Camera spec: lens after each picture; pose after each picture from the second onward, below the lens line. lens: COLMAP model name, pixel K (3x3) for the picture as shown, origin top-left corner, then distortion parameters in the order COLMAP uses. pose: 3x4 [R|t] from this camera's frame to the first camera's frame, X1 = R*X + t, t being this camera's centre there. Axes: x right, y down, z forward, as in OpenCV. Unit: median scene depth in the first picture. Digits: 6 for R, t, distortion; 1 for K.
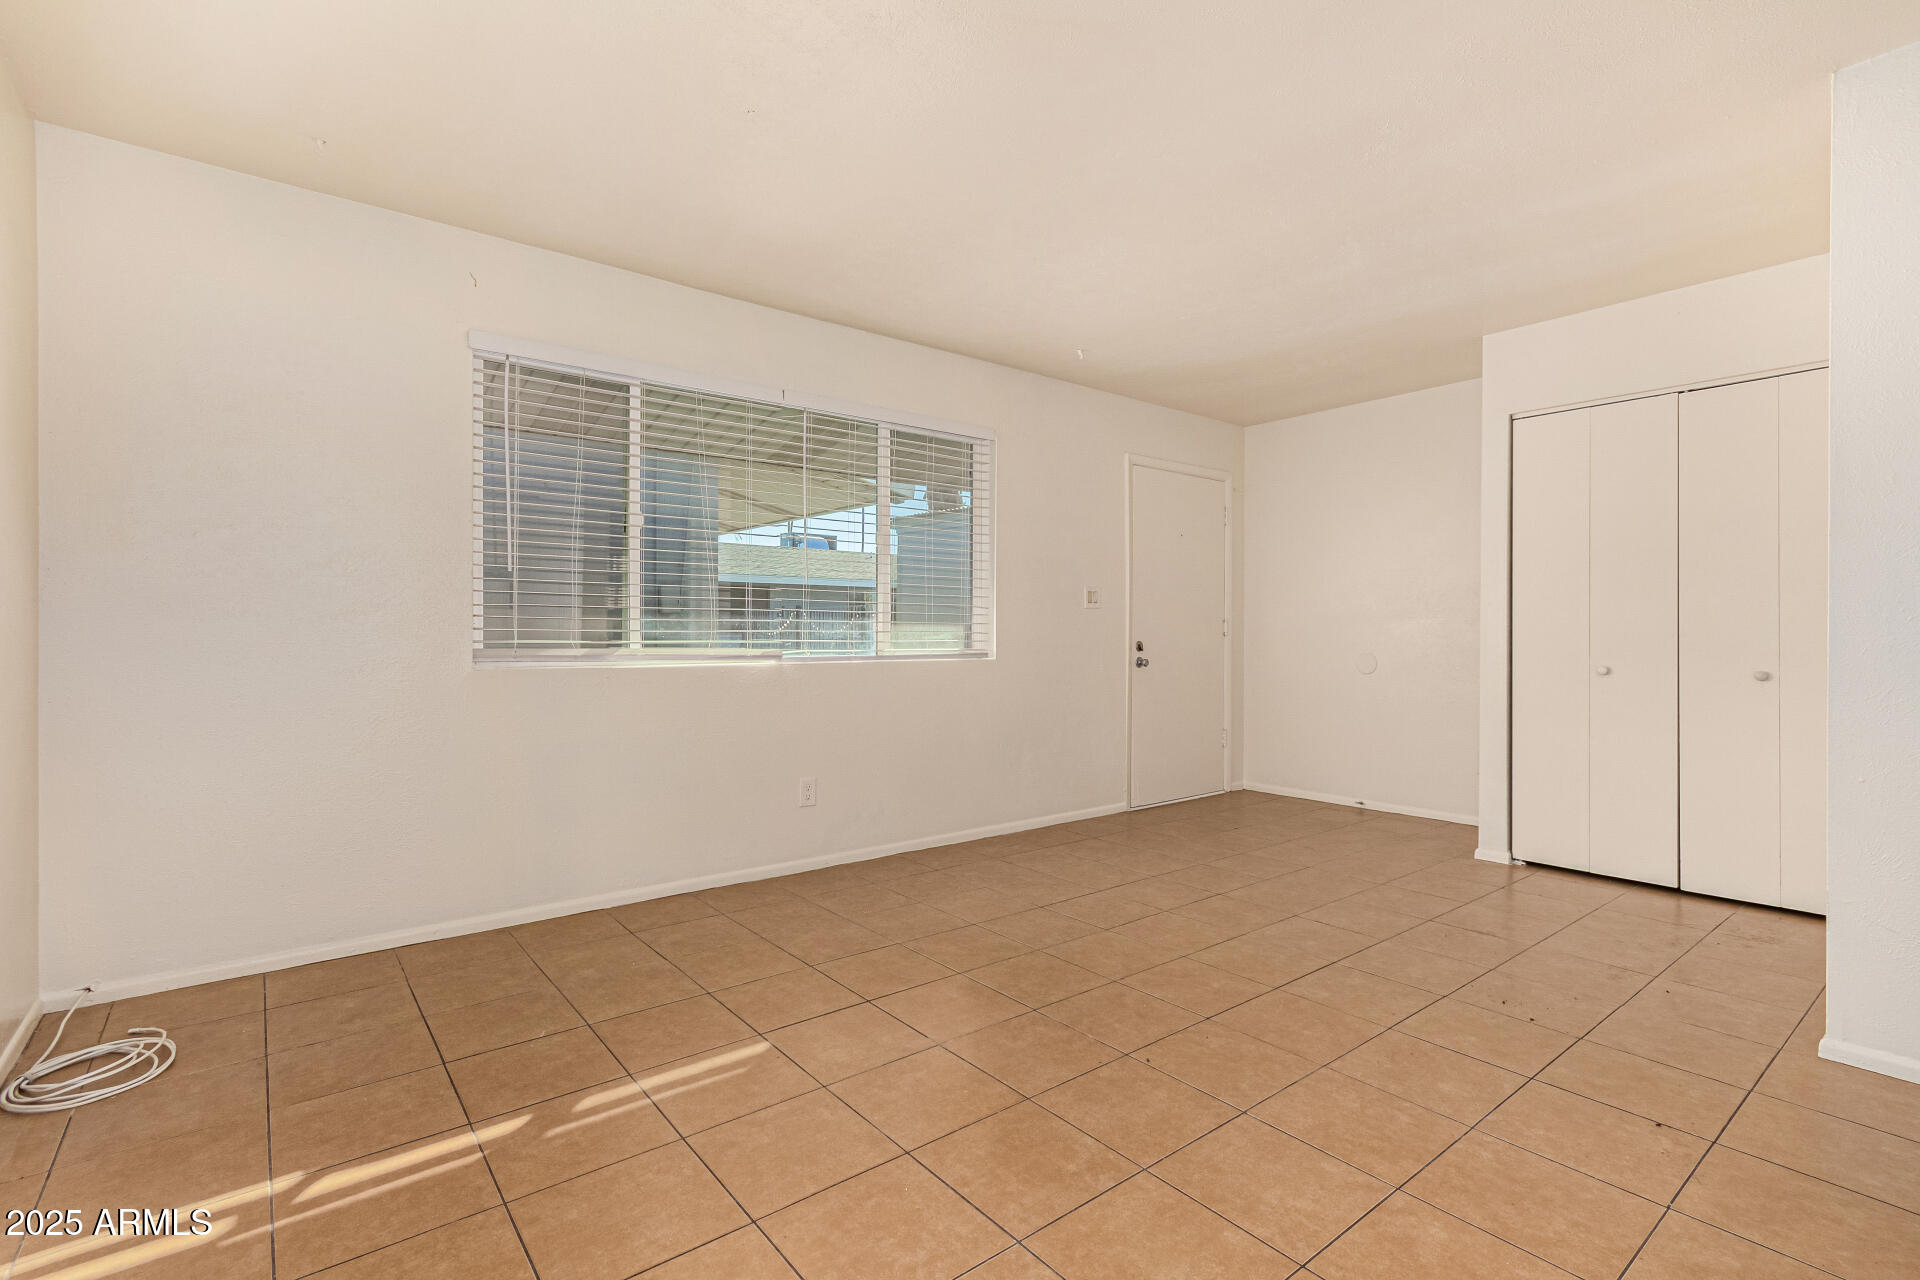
lens RADIAL K [[885.7, 0, 978.6], [0, 885.7, 635.7], [0, 0, 1]] dist [-0.000368, 0.000749]
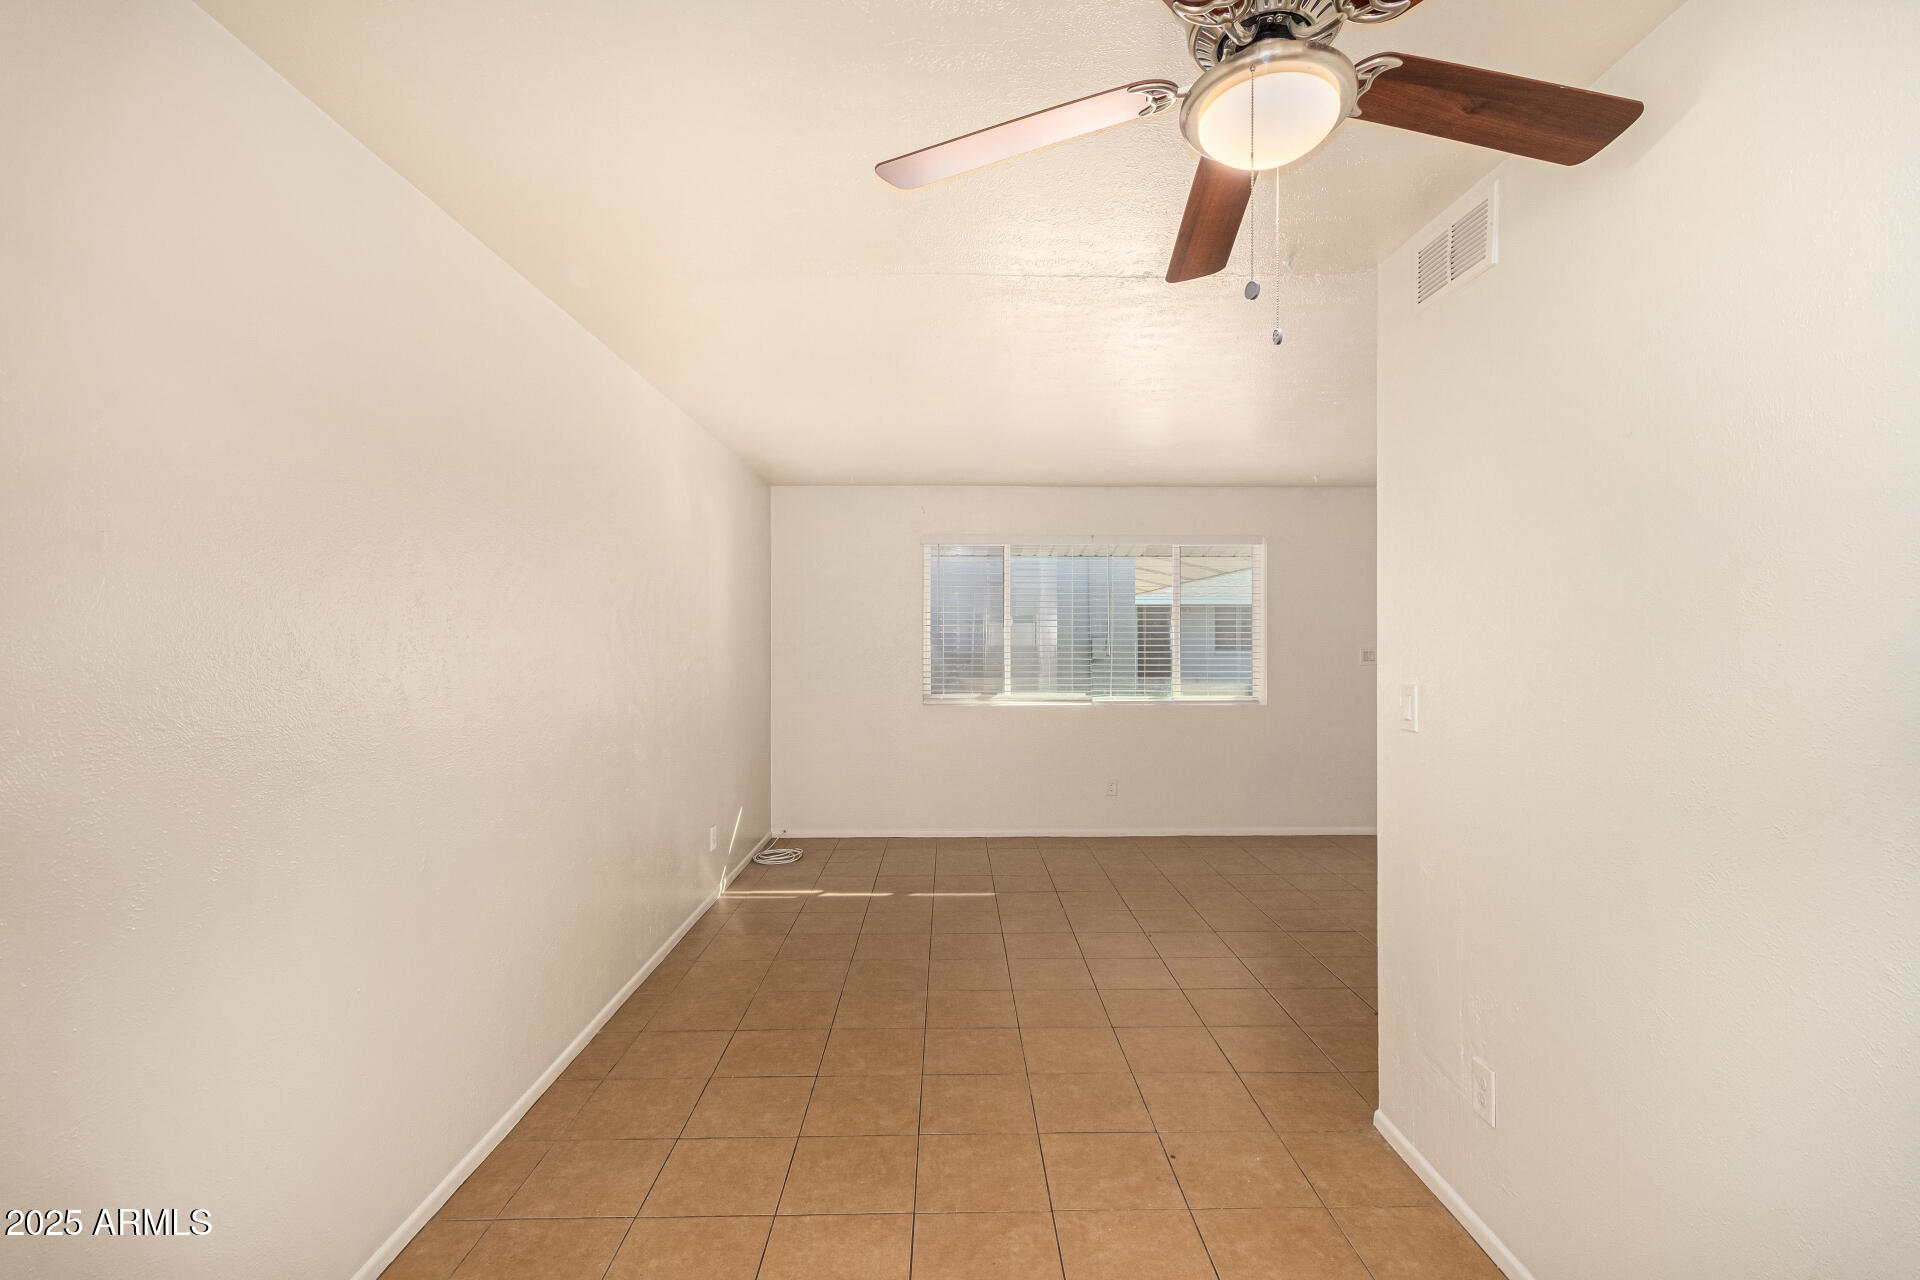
lens RADIAL K [[898.3, 0, 960.0], [0, 898.3, 640.0], [0, 0, 1]] dist [-0.001180, 0.000127]
pose [[0.784520, -0.004211, -0.620089, 0.750077], [0.000938, 0.999984, -0.005604, -0.097877], [0.620103, 0.003815, 0.784511, -0.531991]]
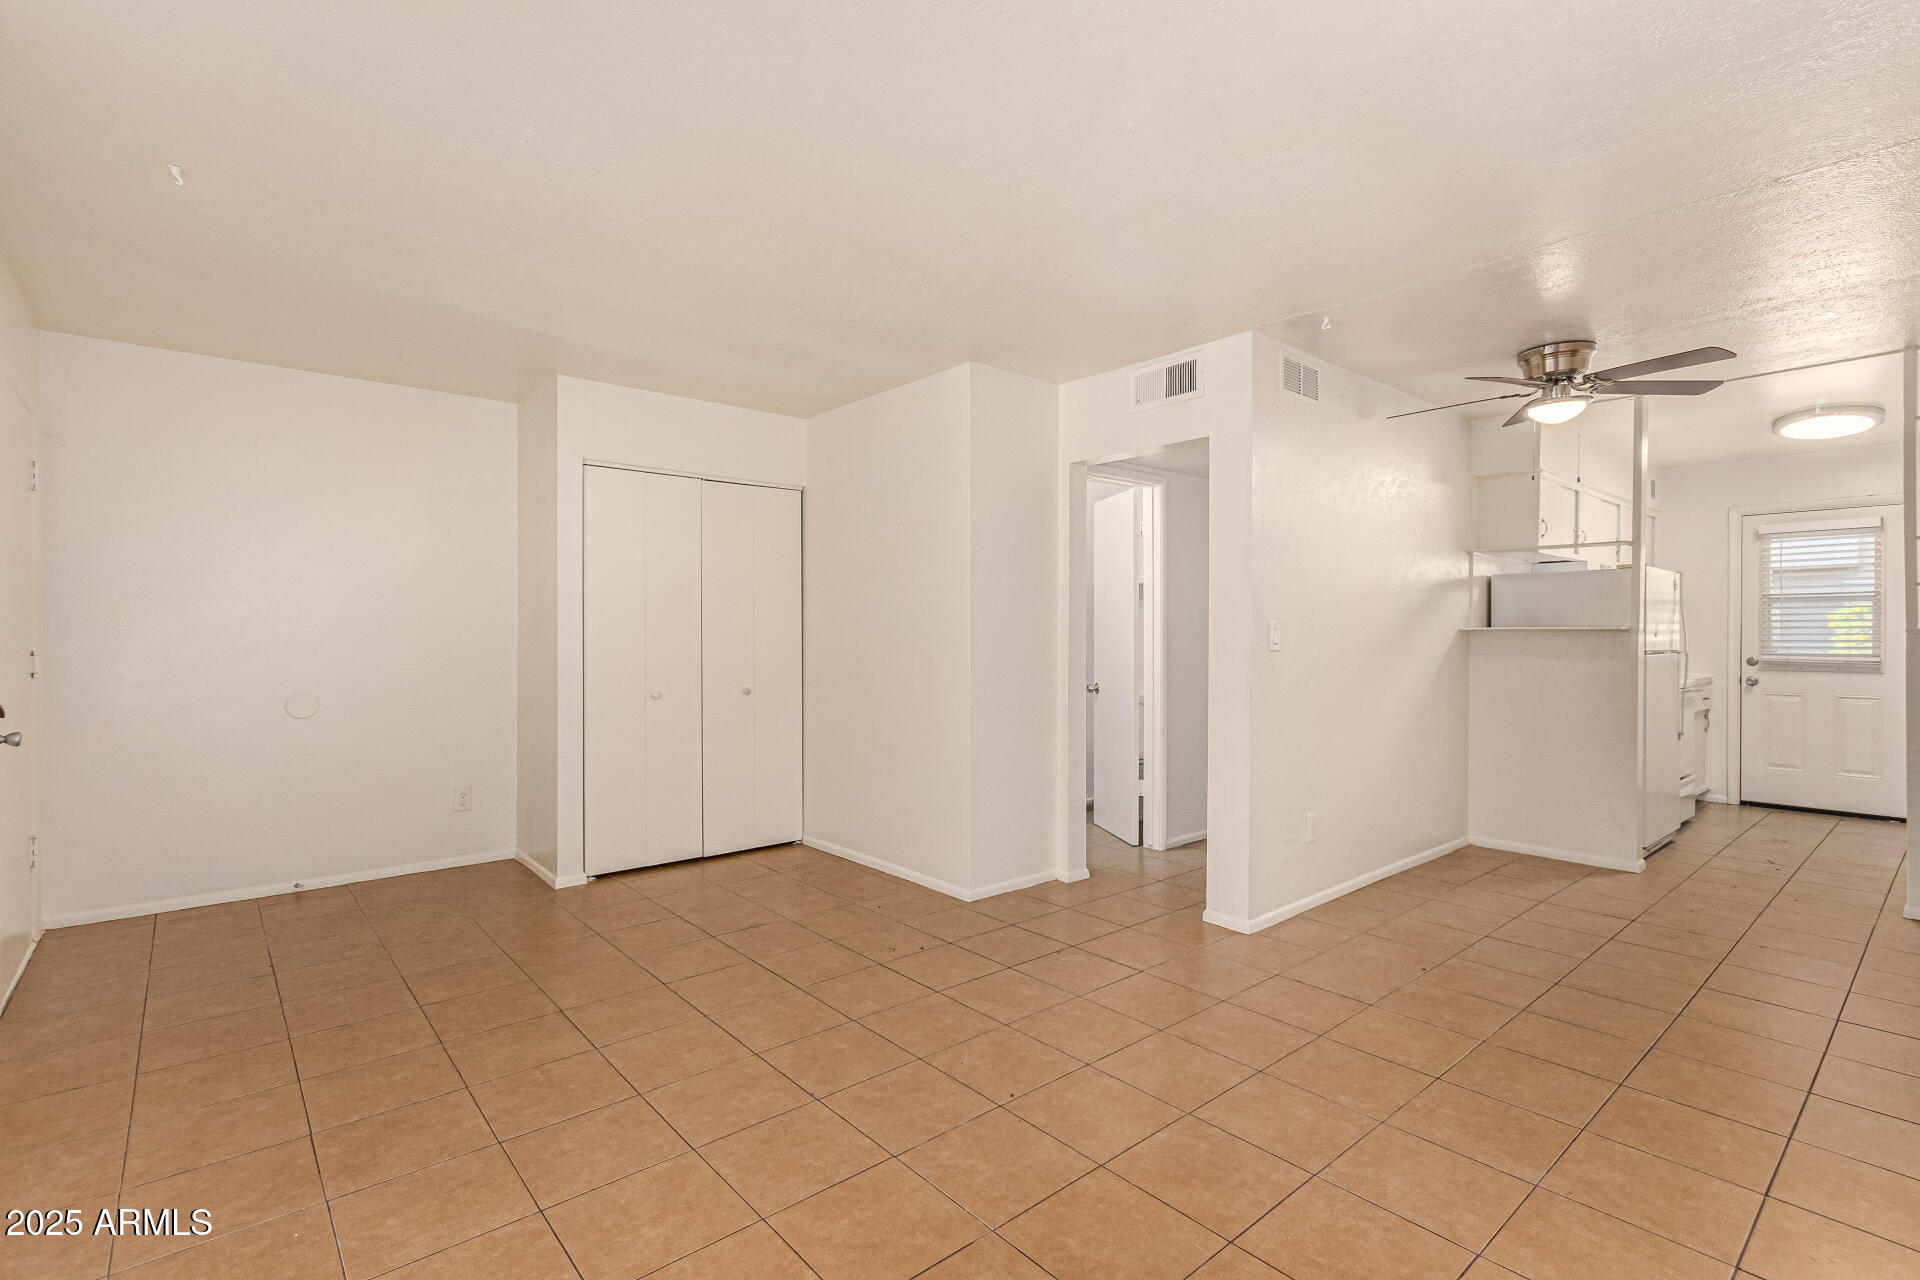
lens RADIAL K [[881.0, 0, 947.9], [0, 881.0, 638.0], [0, 0, 1]] dist [0.002654, 0.000839]
pose [[-0.019502, -0.007278, 0.999783, -0.600671], [0.002019, 0.999971, 0.007319, -0.055630], [-0.999808, 0.002162, -0.019486, 0.760614]]
